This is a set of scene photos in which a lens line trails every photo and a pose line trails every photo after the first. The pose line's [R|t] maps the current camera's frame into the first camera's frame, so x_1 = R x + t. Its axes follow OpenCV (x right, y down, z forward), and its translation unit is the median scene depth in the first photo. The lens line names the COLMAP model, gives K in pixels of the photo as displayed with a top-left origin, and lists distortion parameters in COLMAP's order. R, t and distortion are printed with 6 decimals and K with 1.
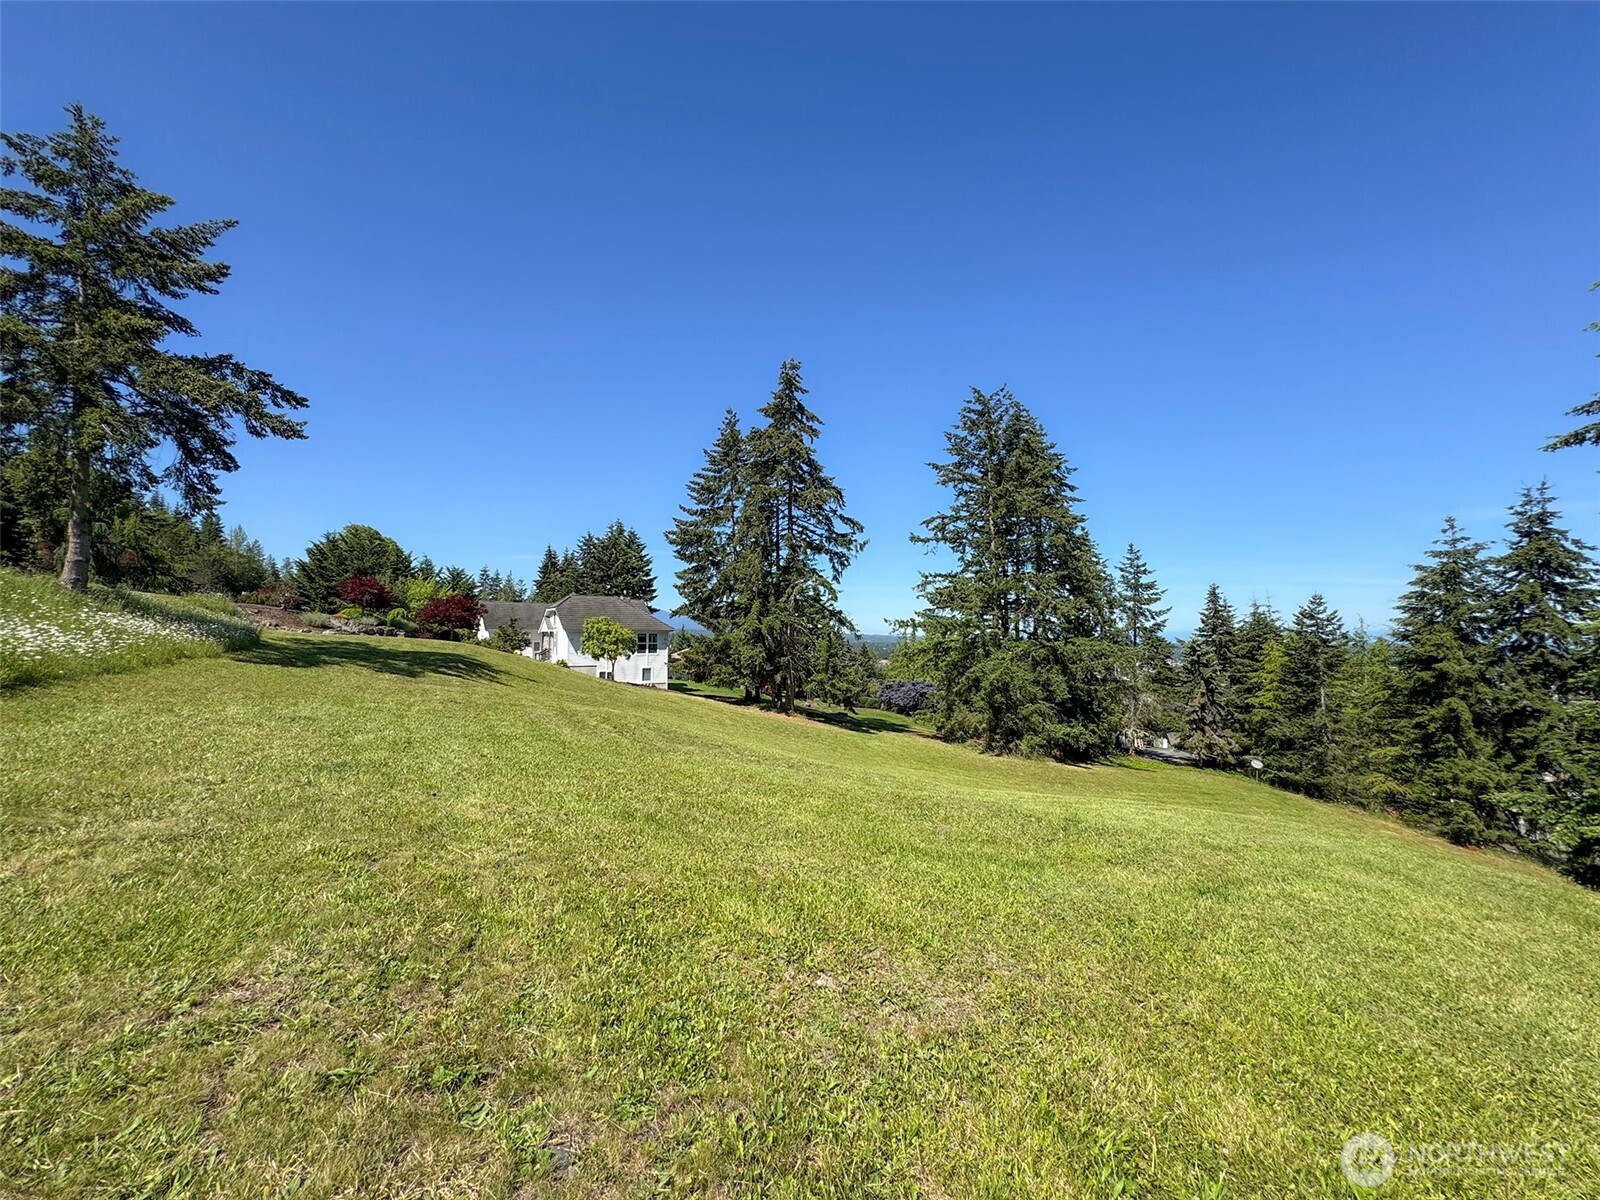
lens RADIAL K [[638.7, 0, 803.5], [0, 638.7, 598.9], [0, 0, 1]] dist [-0.000841, 0.000071]
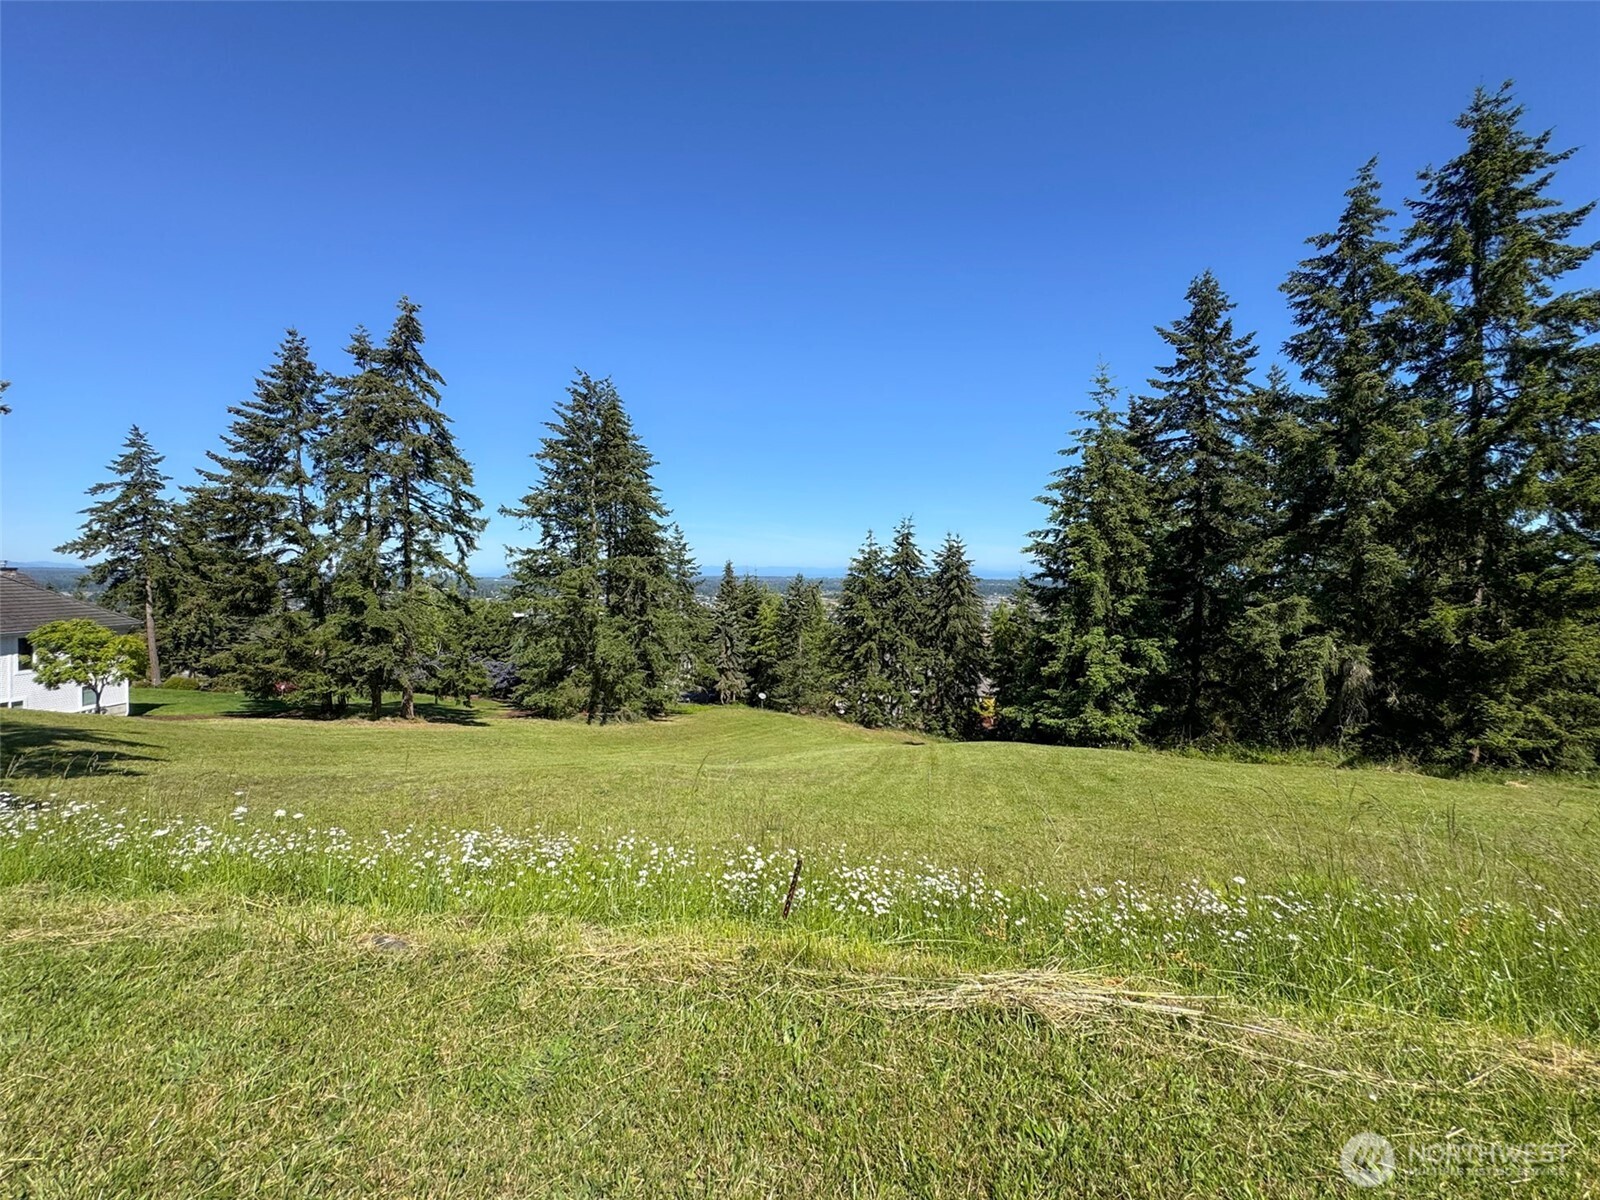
lens RADIAL K [[671.0, 0, 801.2], [0, 671.0, 576.2], [0, 0, 1]] dist [0.000510, -0.000028]
pose [[0.645580, -0.010292, 0.763624, -0.350230], [-0.039841, 0.998094, 0.047134, -0.073314], [-0.762653, -0.060852, 0.643939, 0.024500]]
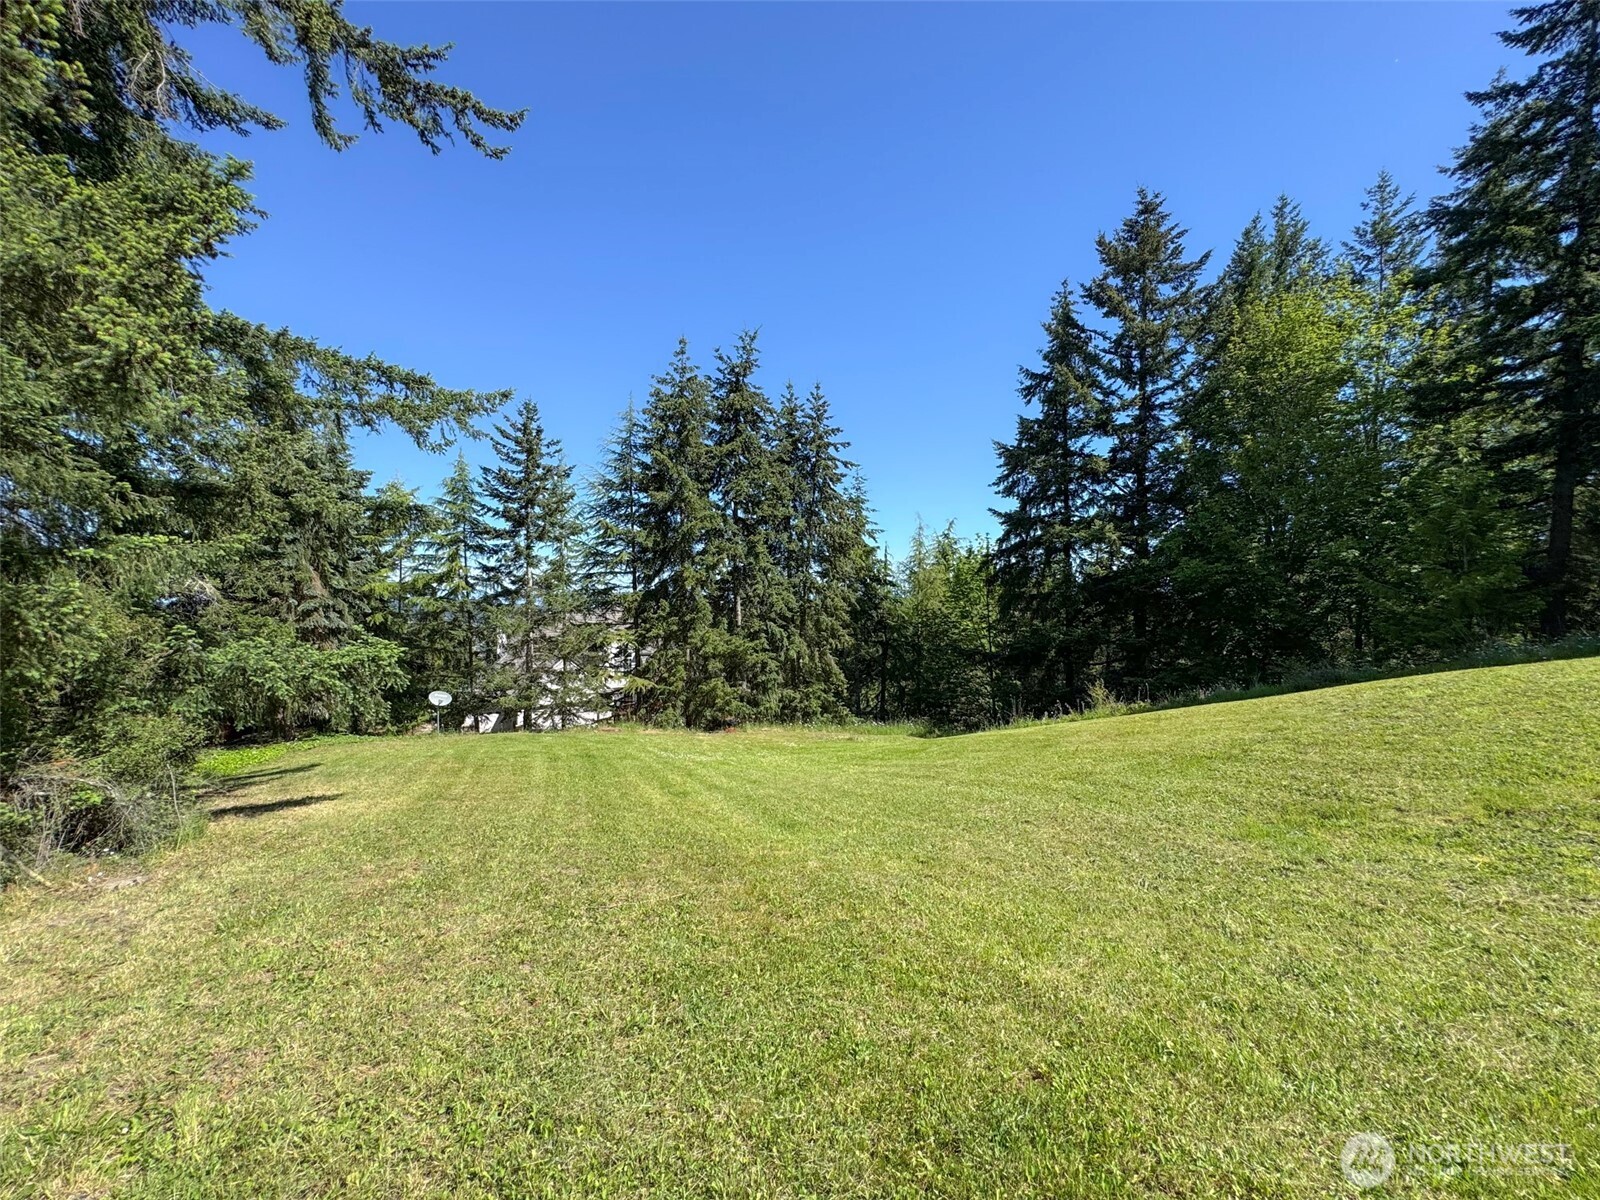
lens RADIAL K [[647.9, 0, 801.2], [0, 647.9, 601.7], [0, 0, 1]] dist [0.000101, -0.000069]
pose [[-0.146939, -0.012970, 0.989061, 0.146512], [-0.057896, 0.998313, 0.004491, 0.166546], [-0.987450, -0.056602, -0.147442, 0.826978]]
